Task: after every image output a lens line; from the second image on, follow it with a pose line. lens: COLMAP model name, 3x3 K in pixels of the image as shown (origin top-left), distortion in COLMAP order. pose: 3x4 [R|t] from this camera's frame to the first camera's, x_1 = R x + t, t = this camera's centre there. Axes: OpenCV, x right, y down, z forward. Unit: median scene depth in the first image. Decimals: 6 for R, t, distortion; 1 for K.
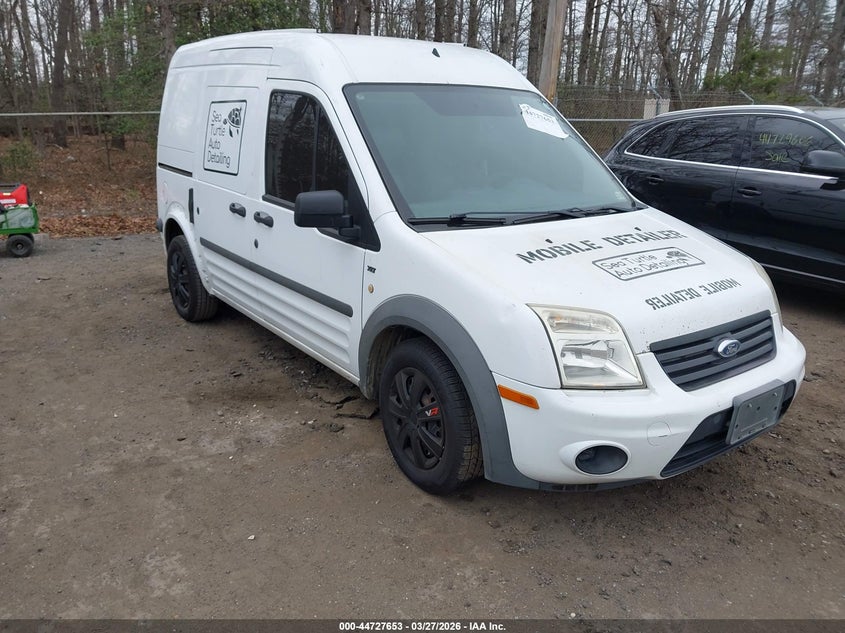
lens RADIAL K [[708.5, 0, 407.2], [0, 708.5, 332.5], [0, 0, 1]] dist [-0.011459, -0.007125]
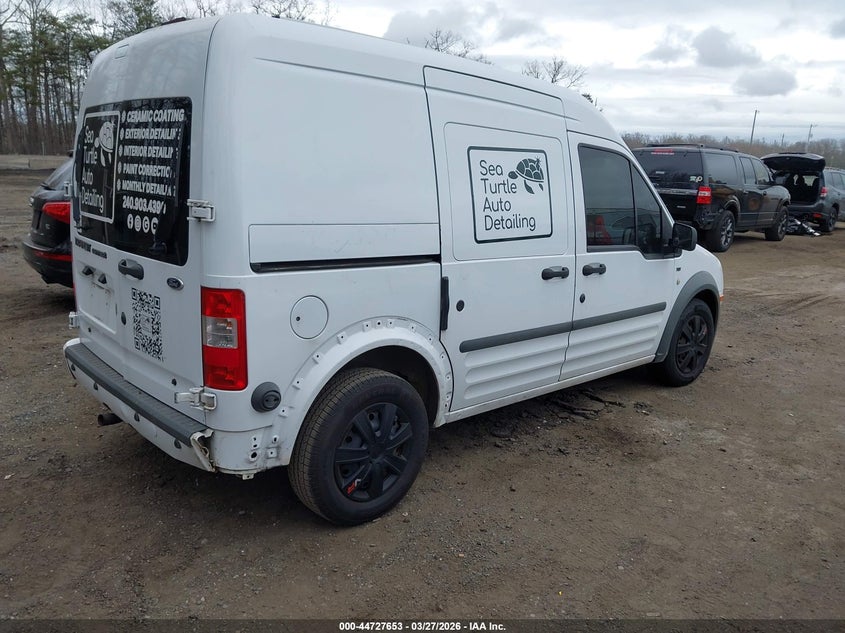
lens RADIAL K [[708.6, 0, 427.4], [0, 708.6, 317.7], [0, 0, 1]] dist [-0.004534, -0.006592]
pose [[-0.176460, -0.235913, 0.955619, -1.376212], [0.249235, 0.928506, 0.275242, -0.522237], [-0.952231, 0.286743, -0.105046, 1.625465]]
